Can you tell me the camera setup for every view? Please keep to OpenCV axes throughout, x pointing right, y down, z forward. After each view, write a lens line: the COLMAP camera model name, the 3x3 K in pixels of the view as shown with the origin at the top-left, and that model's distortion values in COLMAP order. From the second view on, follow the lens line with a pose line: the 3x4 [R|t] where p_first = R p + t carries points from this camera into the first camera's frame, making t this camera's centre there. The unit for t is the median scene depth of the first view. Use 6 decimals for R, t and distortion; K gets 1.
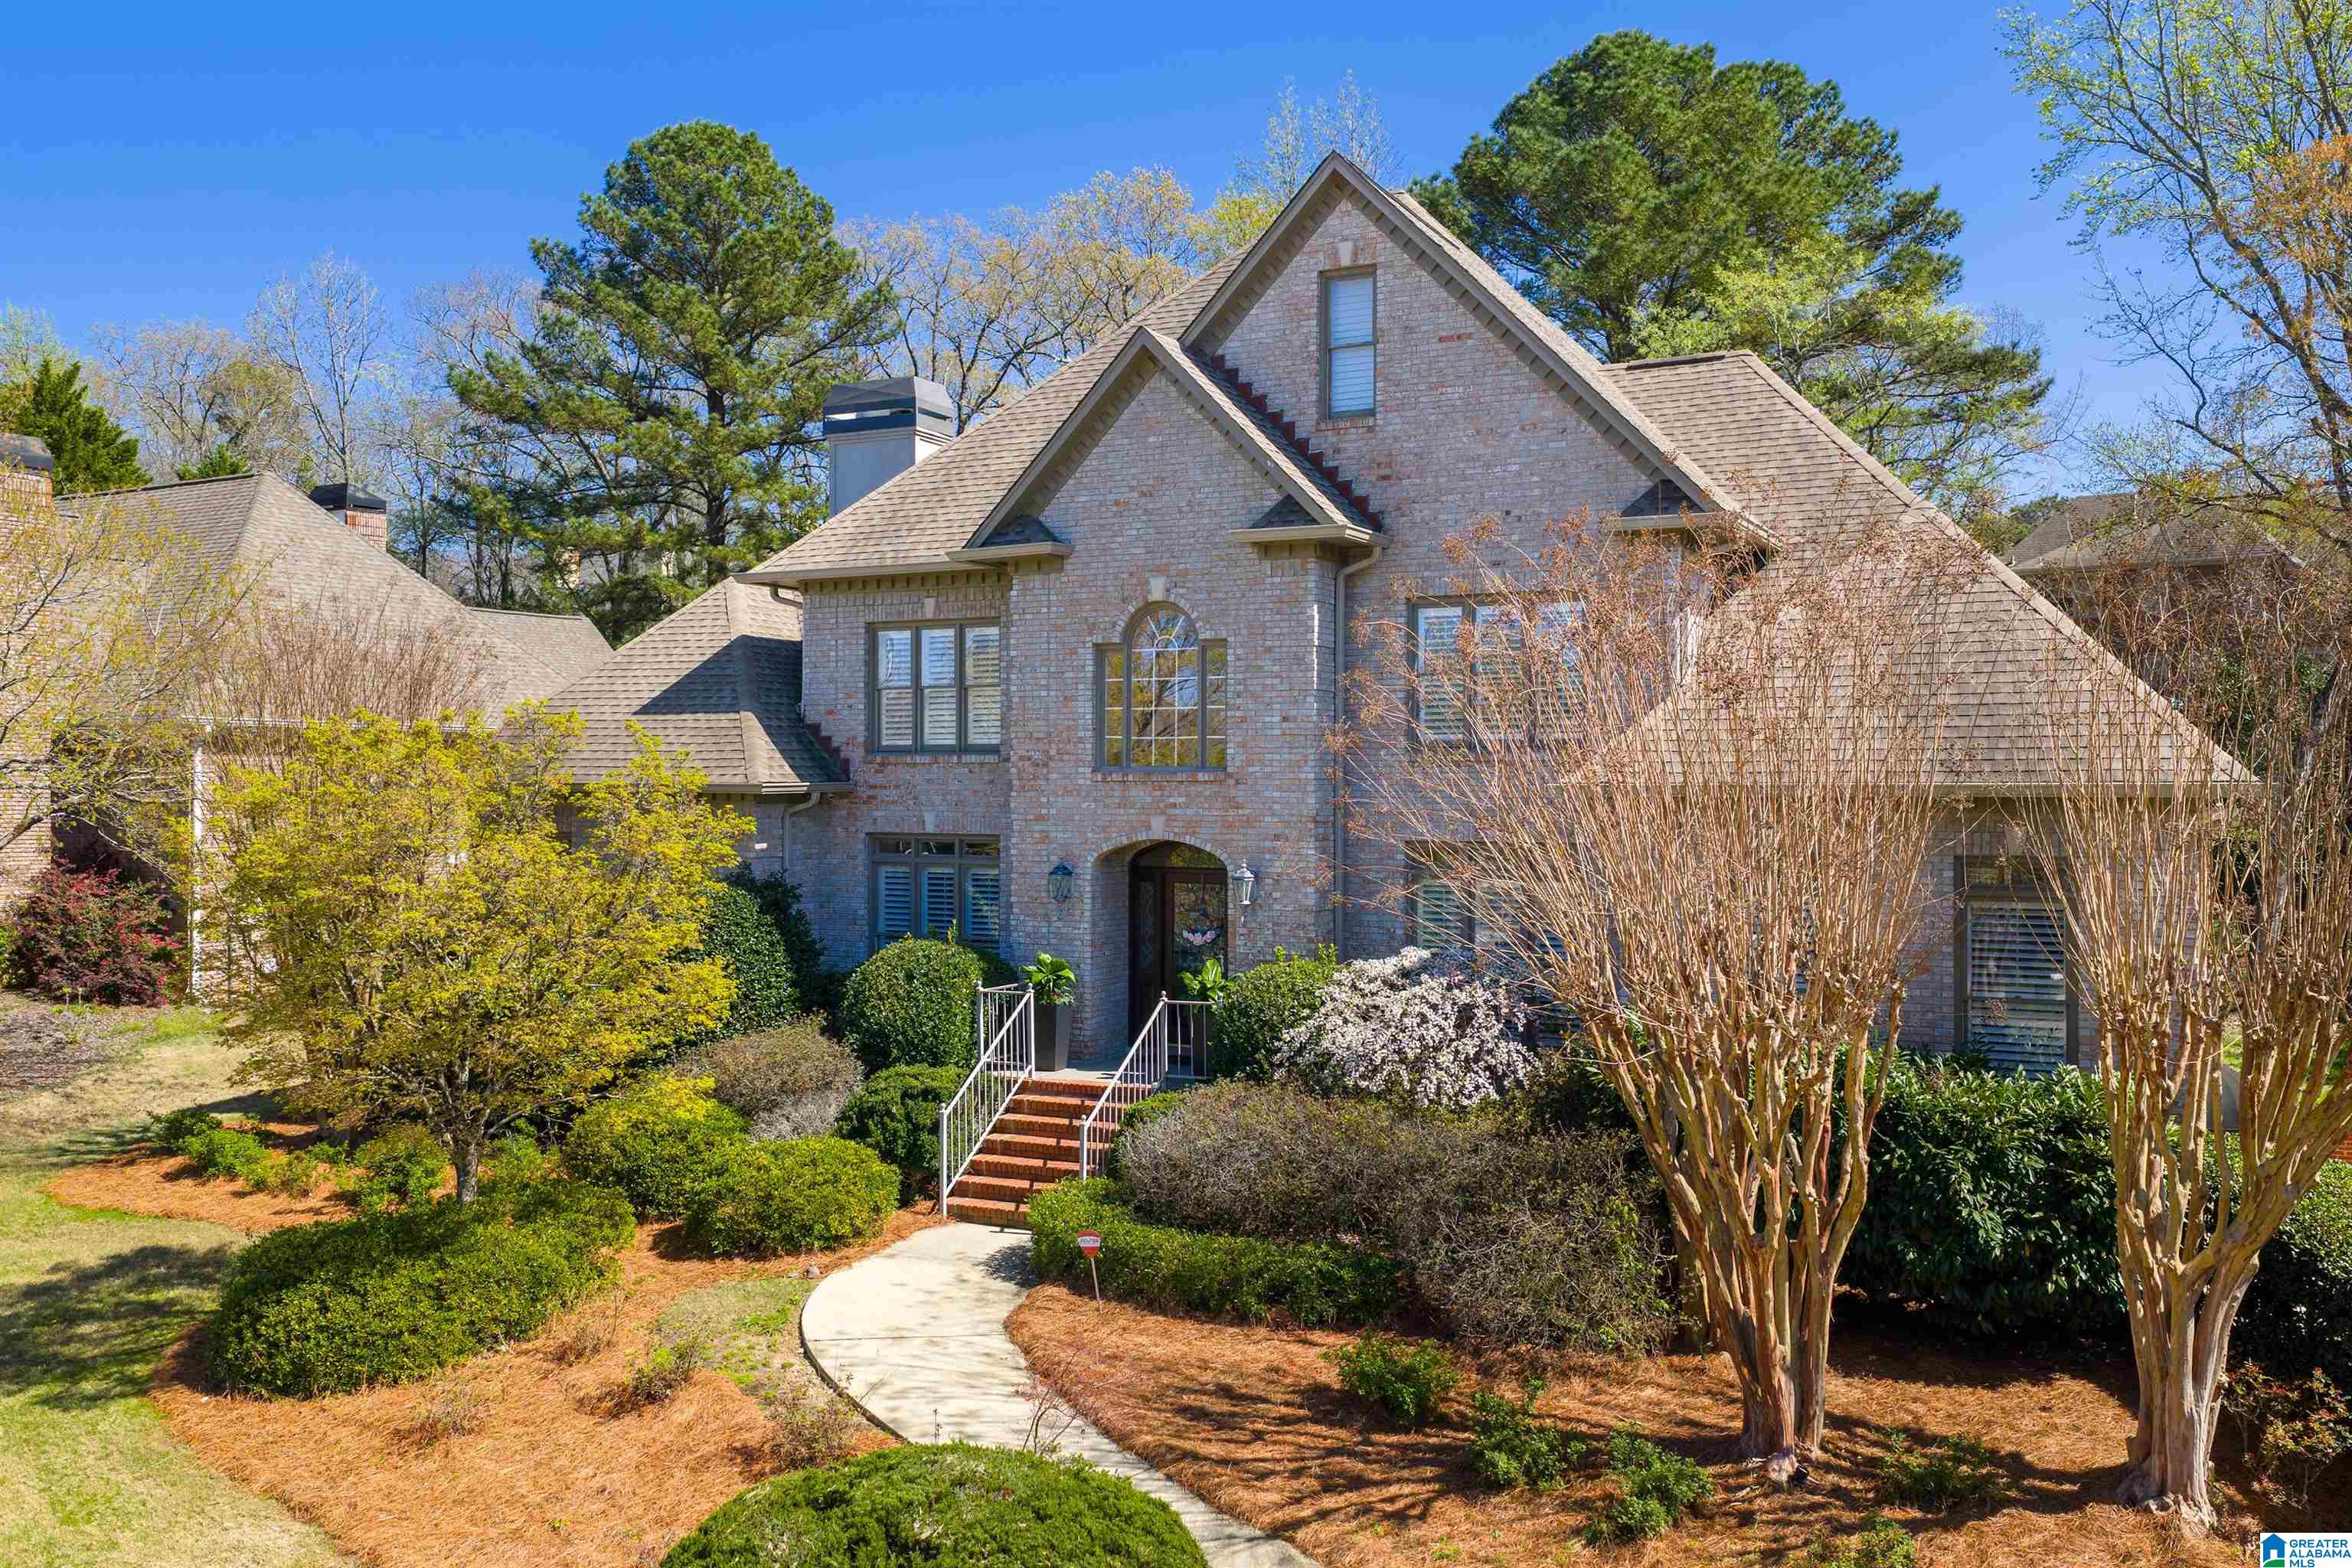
lens RADIAL K [[1942.7, 0, 1187.8], [0, 1942.7, 781.5], [0, 0, 1]] dist [0.006521, -0.010302]
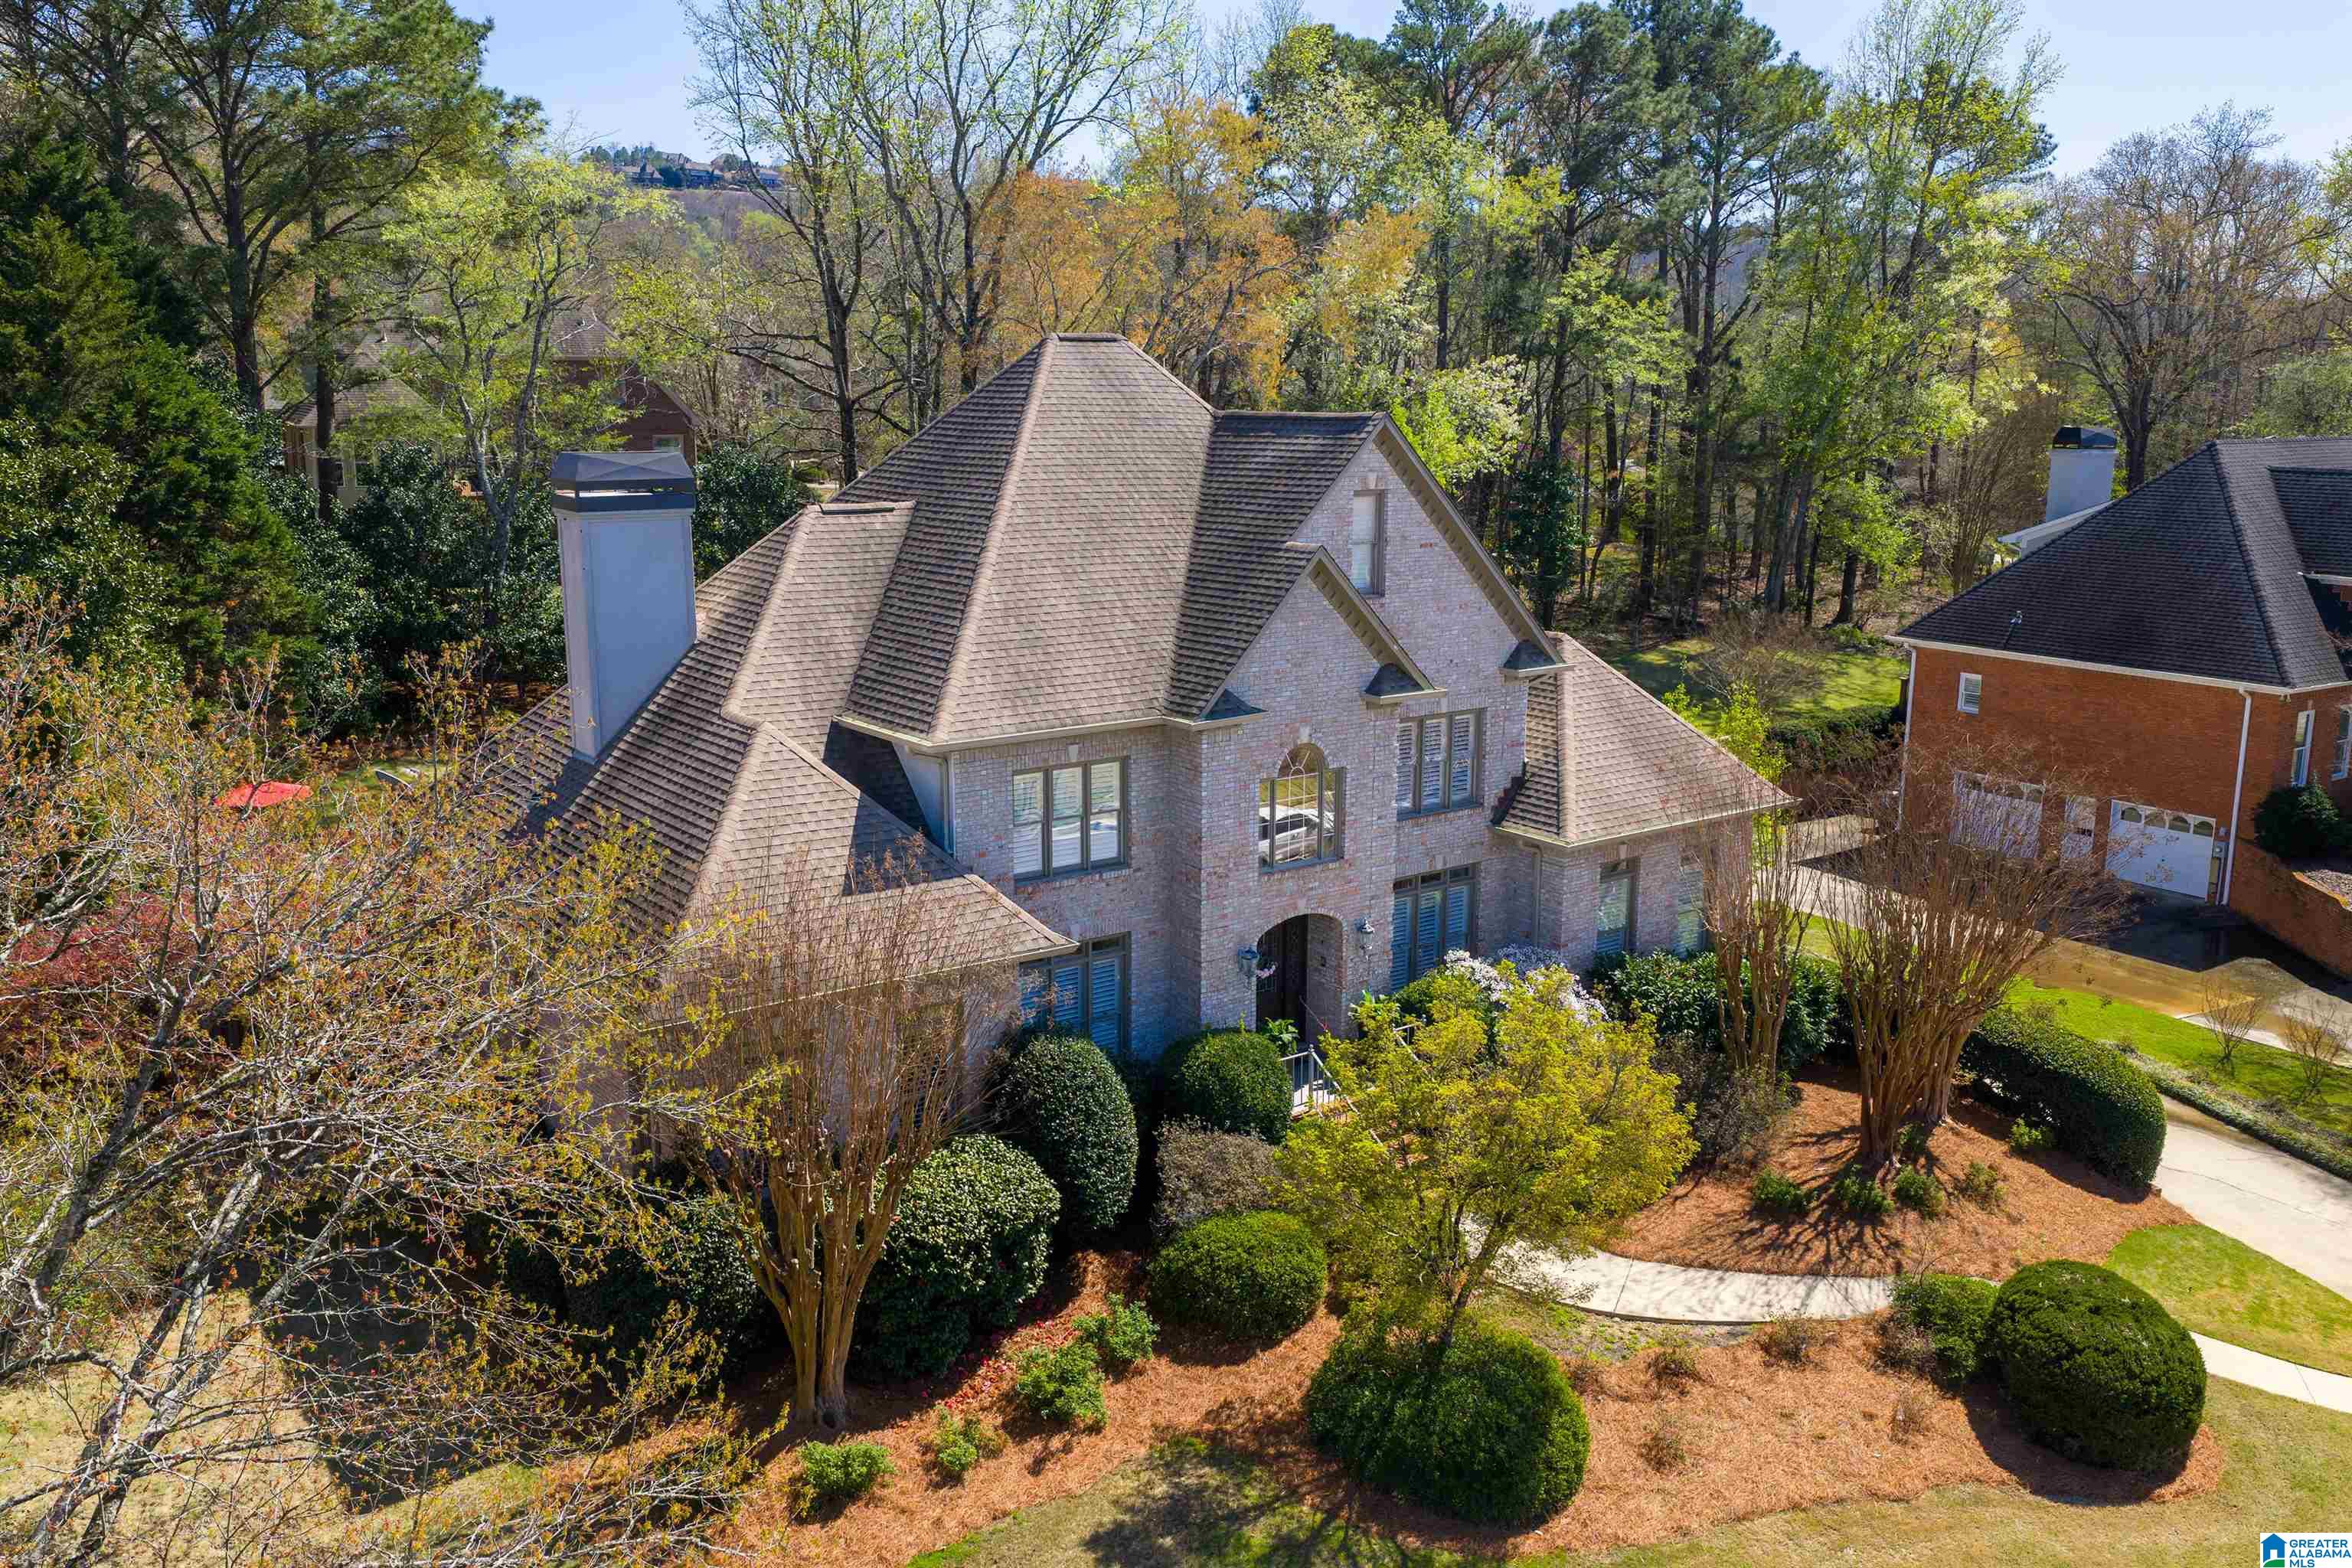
lens RADIAL K [[1942.7, 0, 1173.9], [0, 1942.7, 783.3], [0, 0, 1]] dist [0.006521, -0.010302]
pose [[0.439833, -0.183452, 0.879143, -1.250952], [-0.007949, 0.978081, 0.208074, -0.348263], [-0.898045, -0.098506, 0.428733, 0.504784]]
